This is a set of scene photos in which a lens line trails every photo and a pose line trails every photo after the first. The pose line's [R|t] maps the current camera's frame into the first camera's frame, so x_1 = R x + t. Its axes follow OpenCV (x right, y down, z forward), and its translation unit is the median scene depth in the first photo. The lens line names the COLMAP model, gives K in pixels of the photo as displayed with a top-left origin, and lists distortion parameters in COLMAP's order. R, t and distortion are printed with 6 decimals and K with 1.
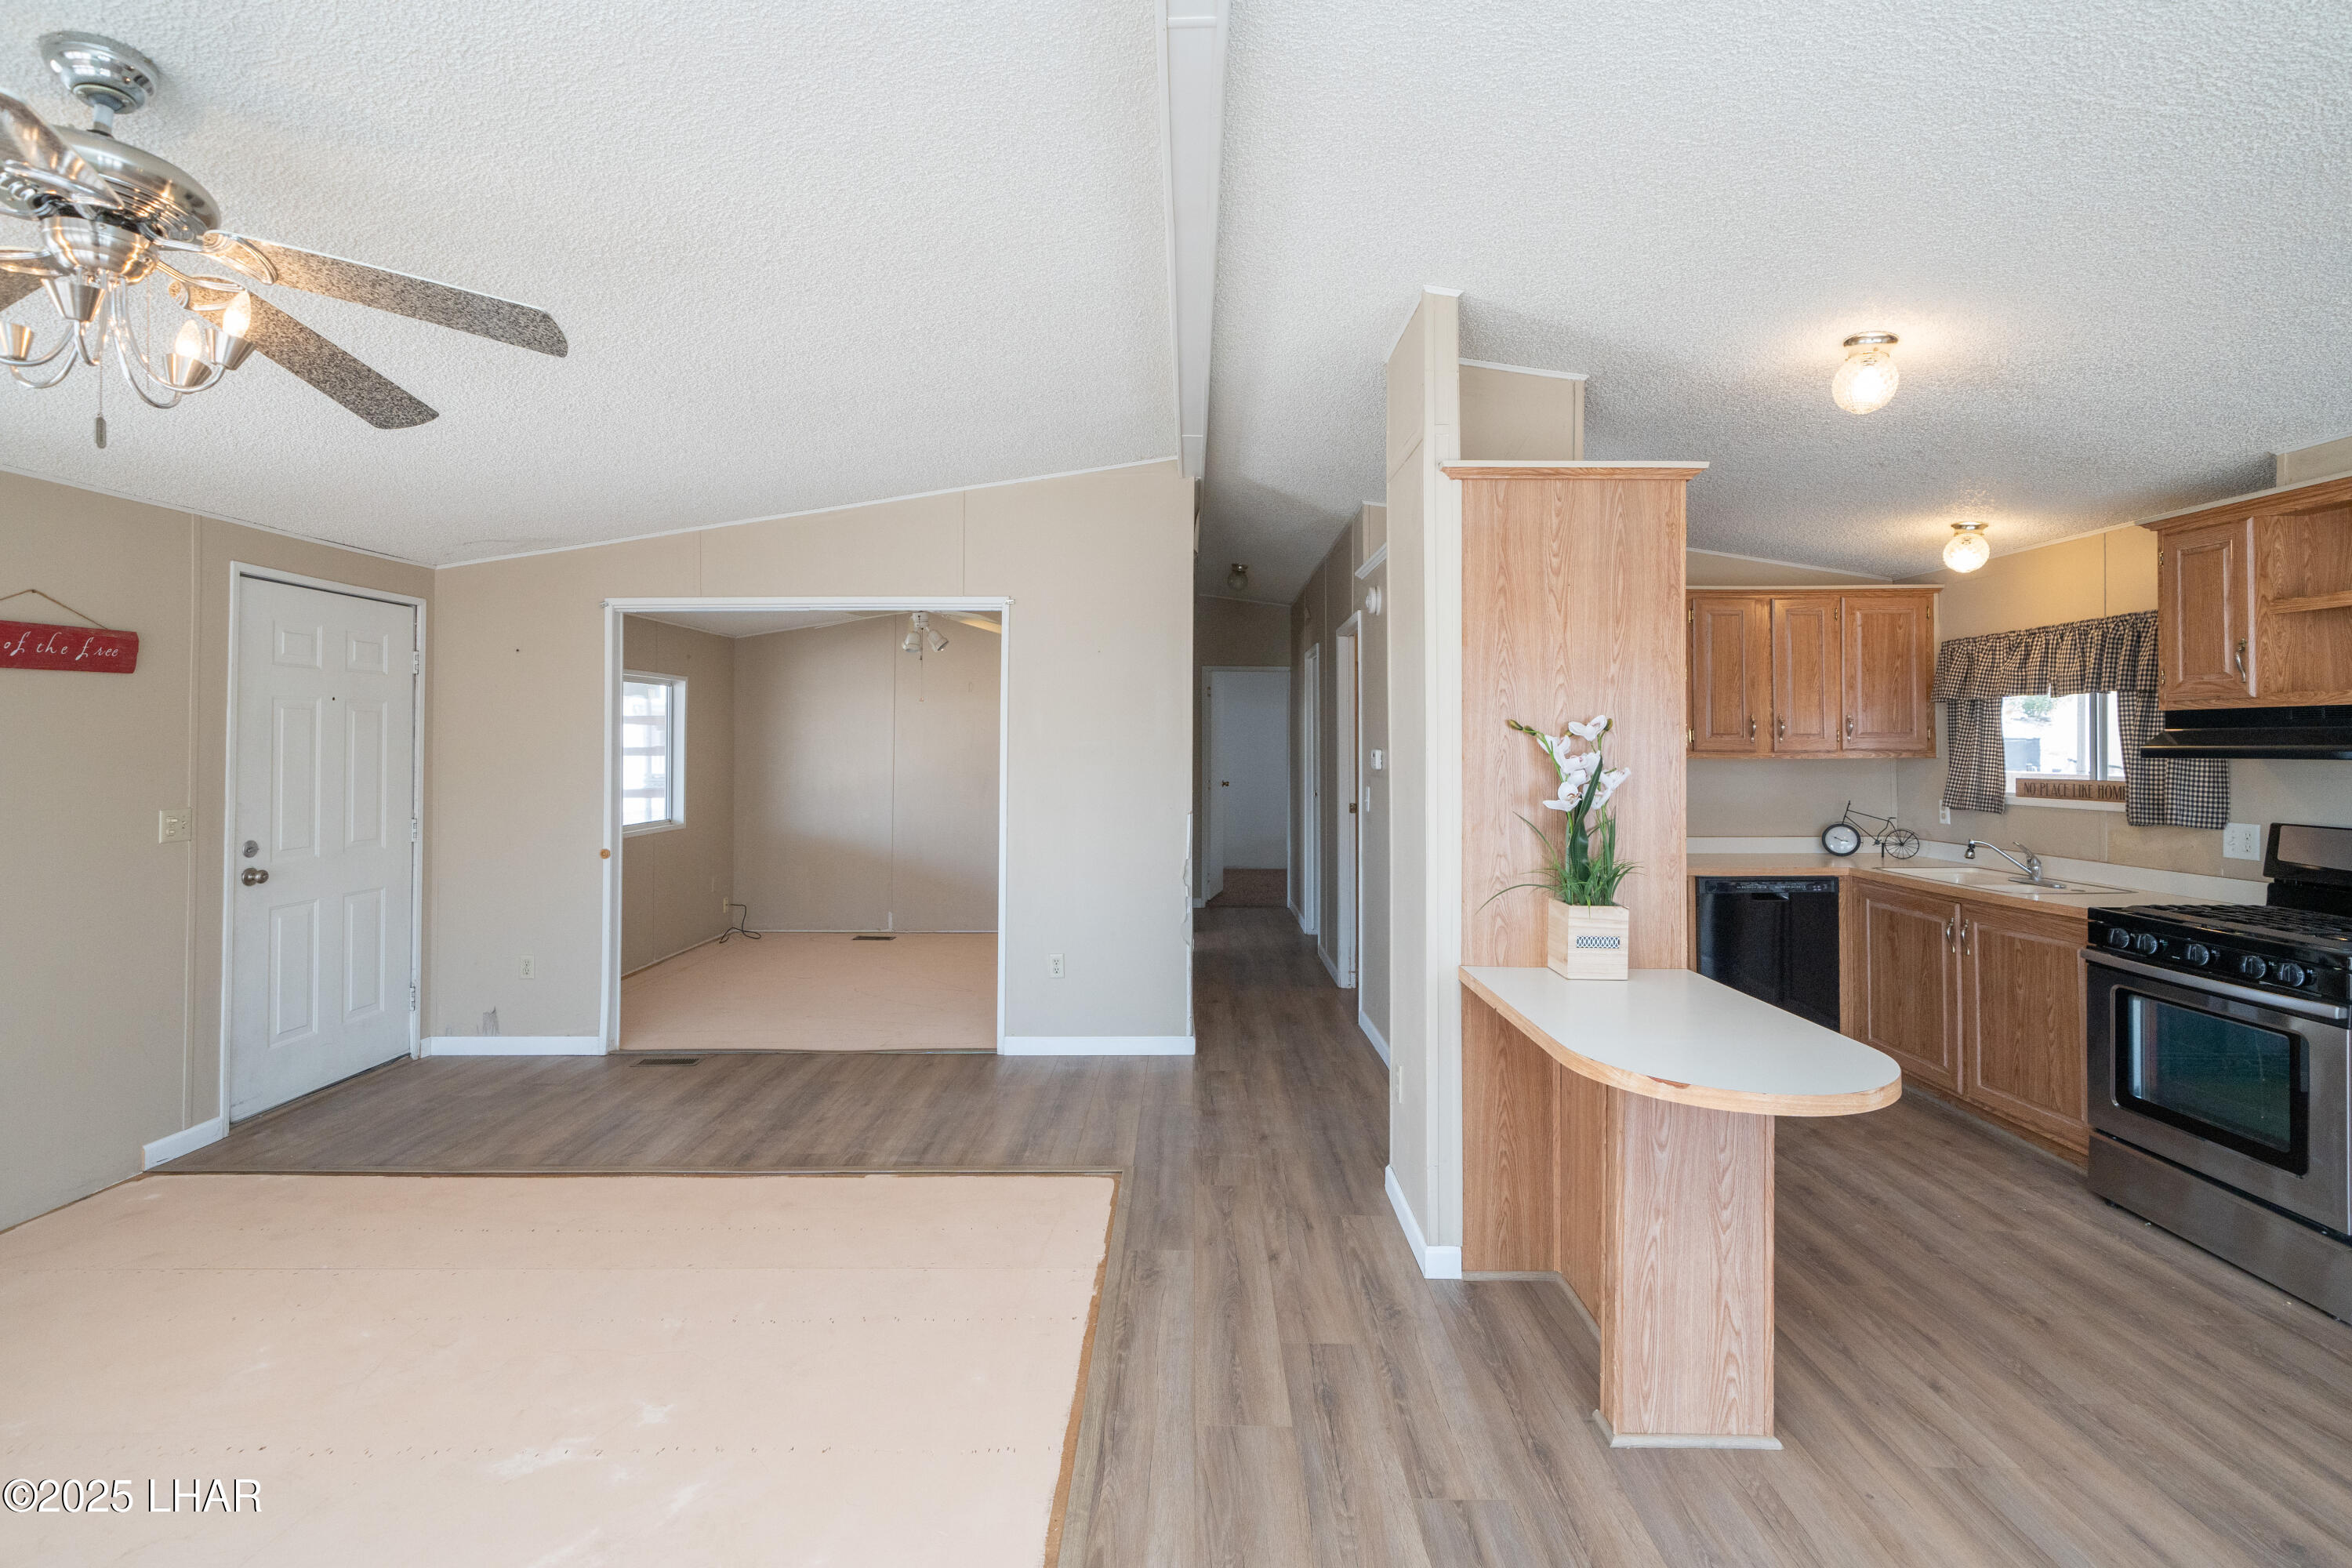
lens RADIAL K [[1071.2, 0, 1175.7], [0, 1071.2, 736.1], [0, 0, 1]] dist [-0.000994, 0.001180]
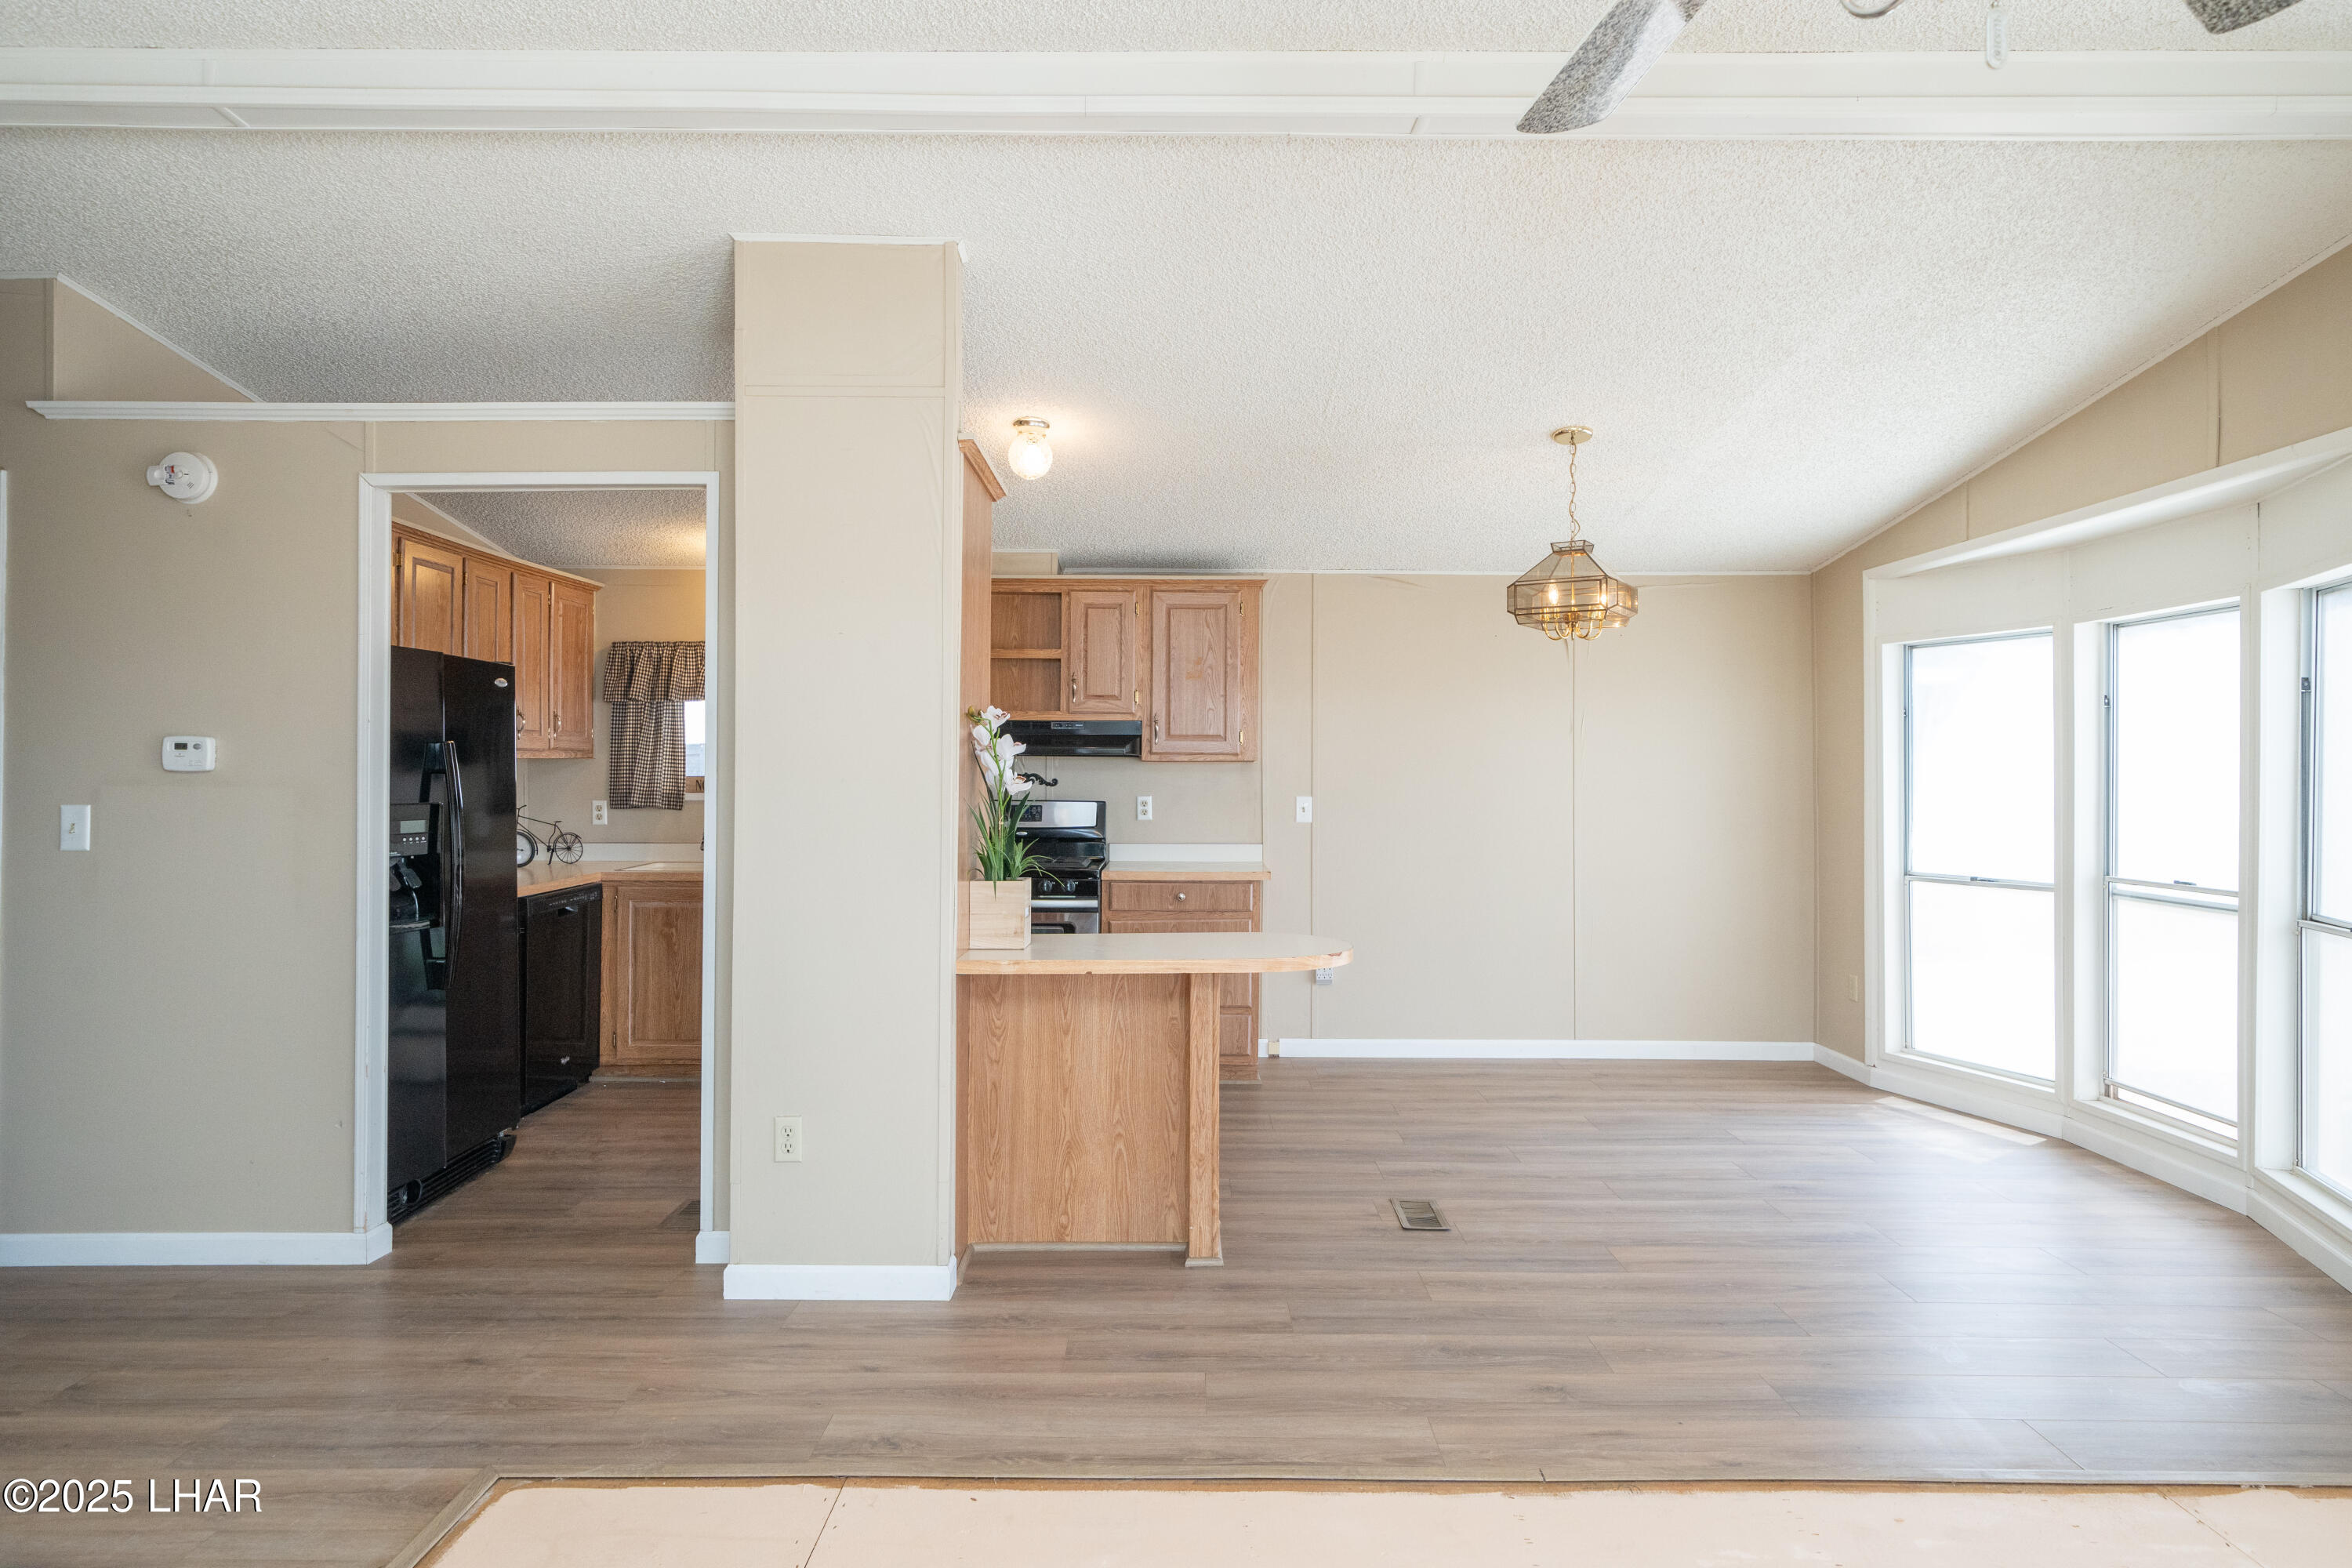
lens RADIAL K [[1359.7, 0, 1199.2], [0, 1359.7, 754.8], [0, 0, 1]] dist [0.004065, -0.001750]
pose [[-0.024379, 0.009502, 0.999658, -0.784003], [-0.010723, 0.999895, -0.009766, 0.032930], [-0.999645, -0.010957, -0.024274, 0.665265]]
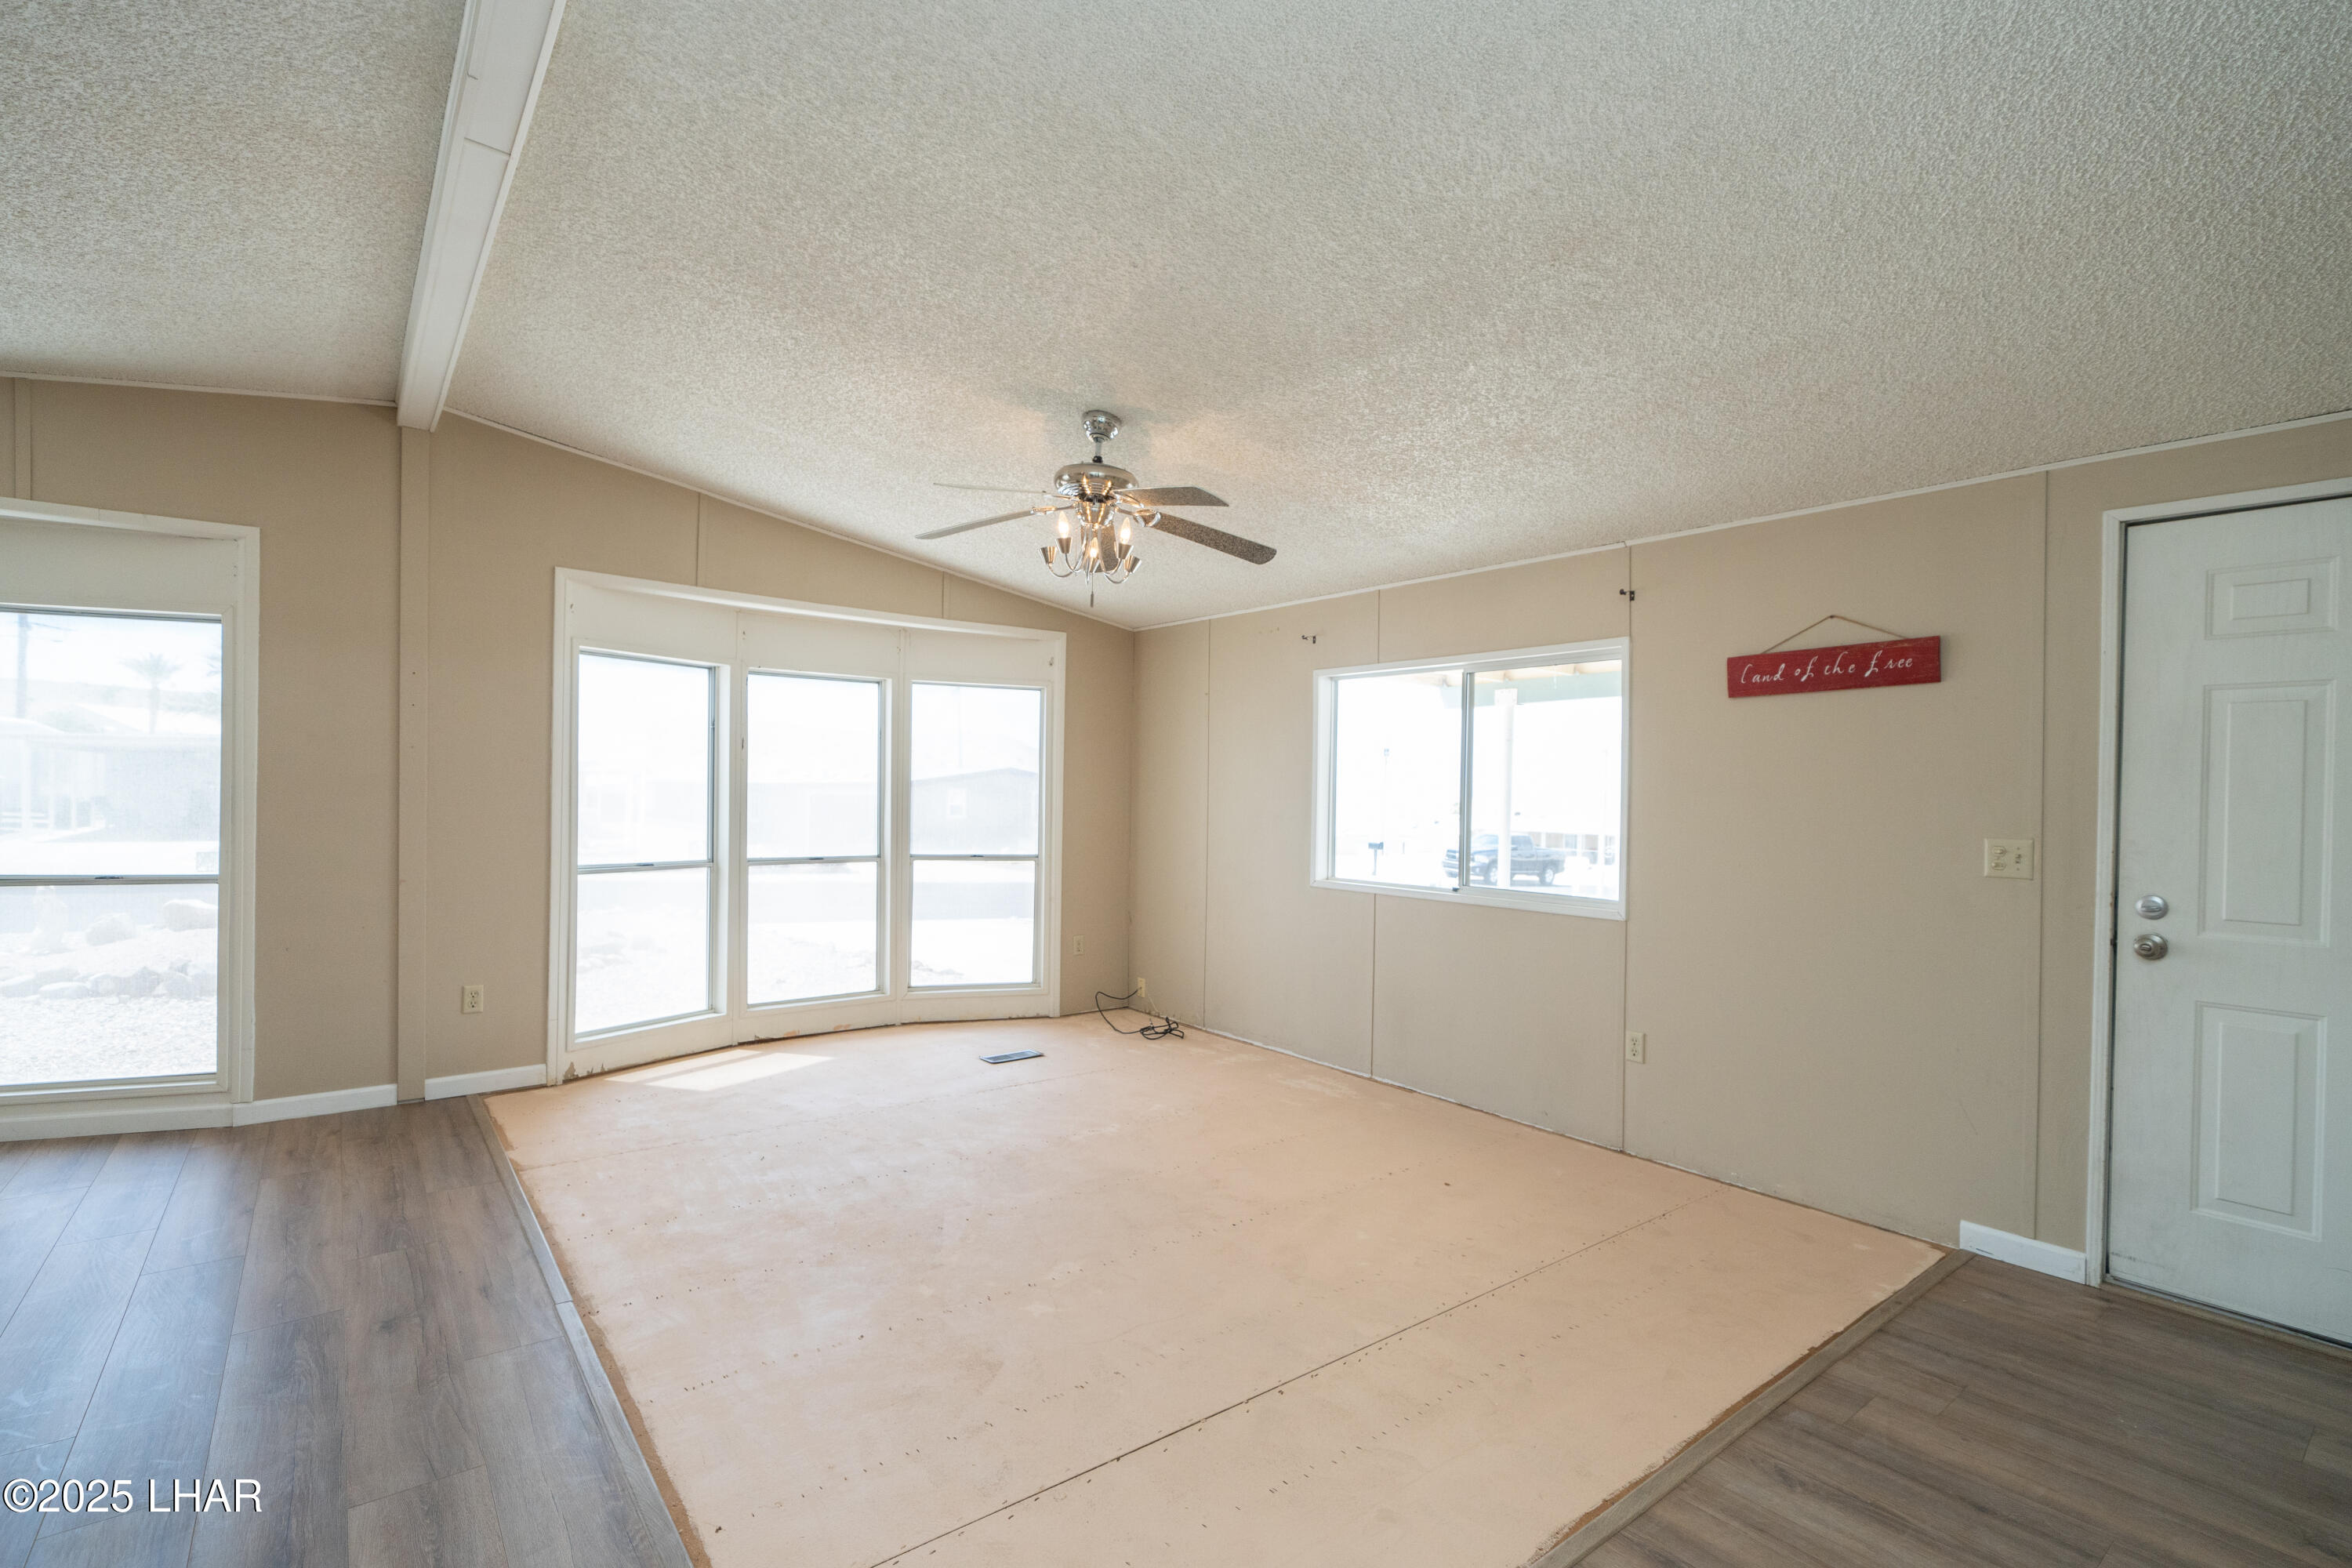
lens RADIAL K [[1071.2, 0, 1178.3], [0, 1071.2, 793.4], [0, 0, 1]] dist [-0.000994, 0.001180]
pose [[-0.776164, -0.015115, -0.630350, 0.090834], [-0.015569, 0.999867, -0.004805, 0.049998], [0.630339, 0.006085, -0.776296, 1.310608]]
